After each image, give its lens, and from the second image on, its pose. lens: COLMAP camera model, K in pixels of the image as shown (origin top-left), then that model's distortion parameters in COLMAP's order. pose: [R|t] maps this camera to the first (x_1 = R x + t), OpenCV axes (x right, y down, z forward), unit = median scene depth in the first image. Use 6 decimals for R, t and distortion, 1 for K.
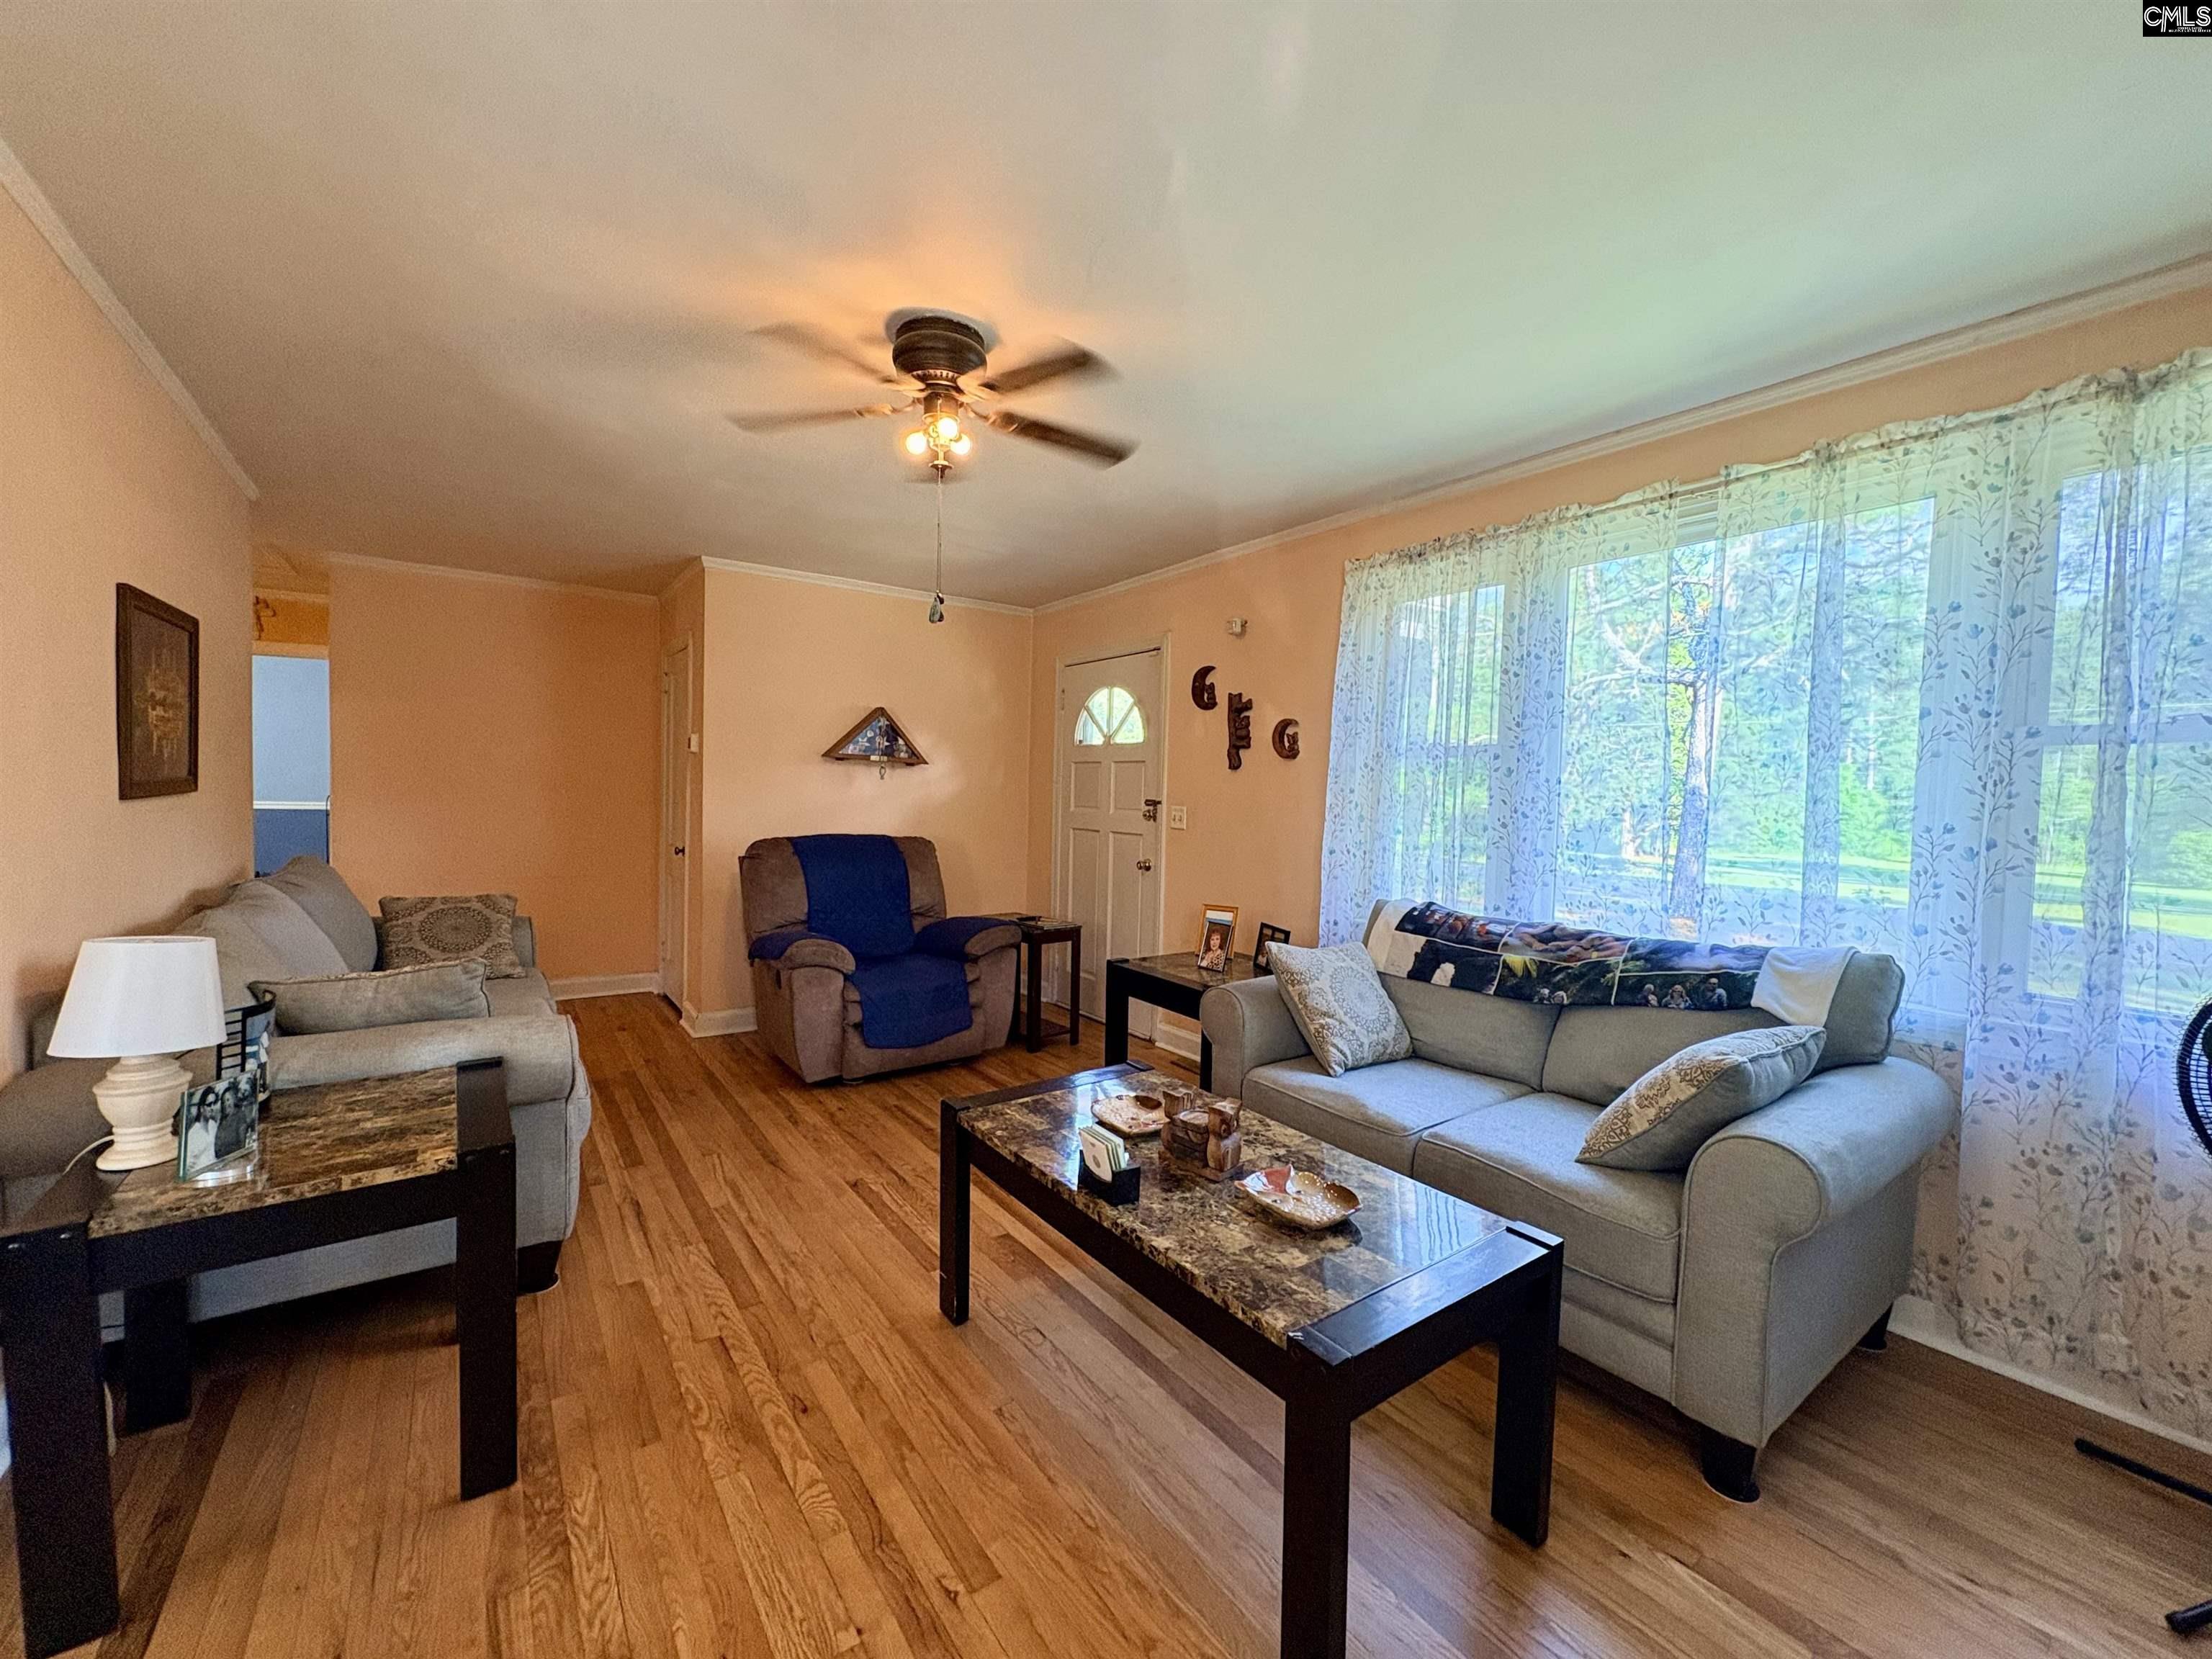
lens RADIAL K [[876.0, 0, 1106.0], [0, 876.0, 829.5], [0, 0, 1]] dist [-0.001403, -0.000142]
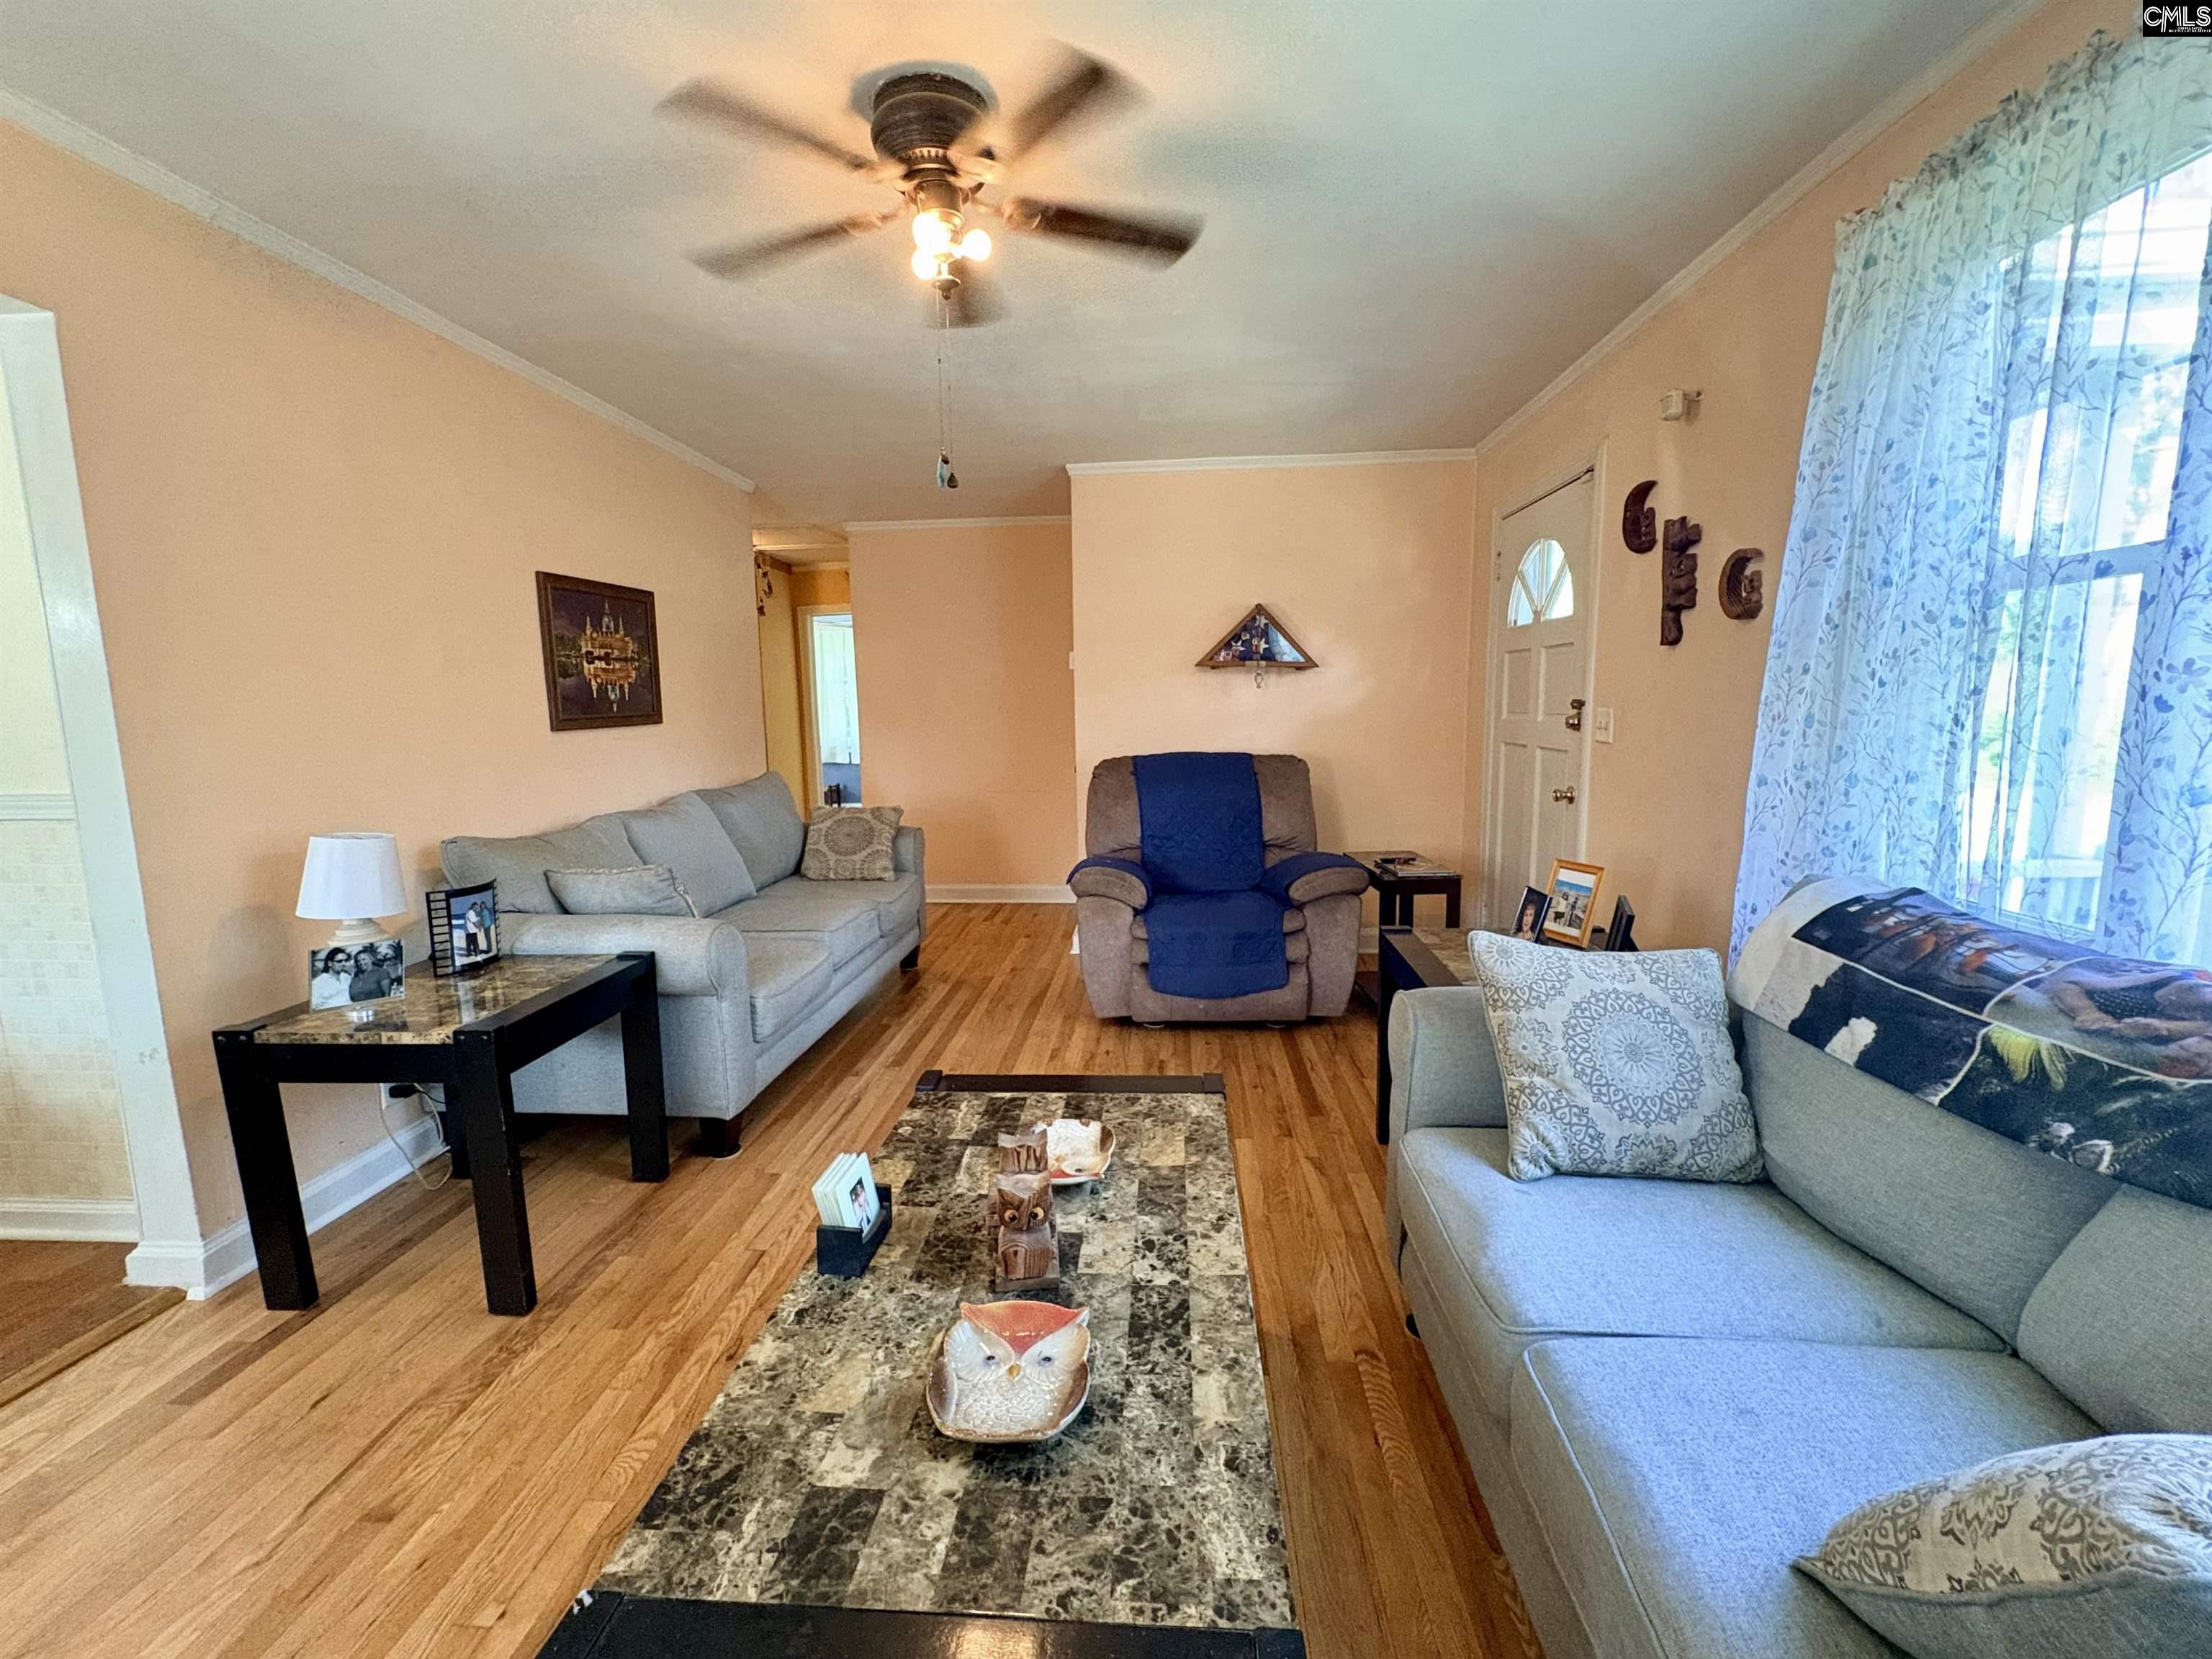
lens RADIAL K [[921.1, 0, 1106.0], [0, 921.1, 829.5], [0, 0, 1]] dist [-0.000388, -0.000305]
pose [[0.767974, 0.049769, -0.638545, 0.327042], [0.008748, 0.996068, 0.088156, 0.000214], [0.640421, -0.073288, 0.764519, 0.296317]]
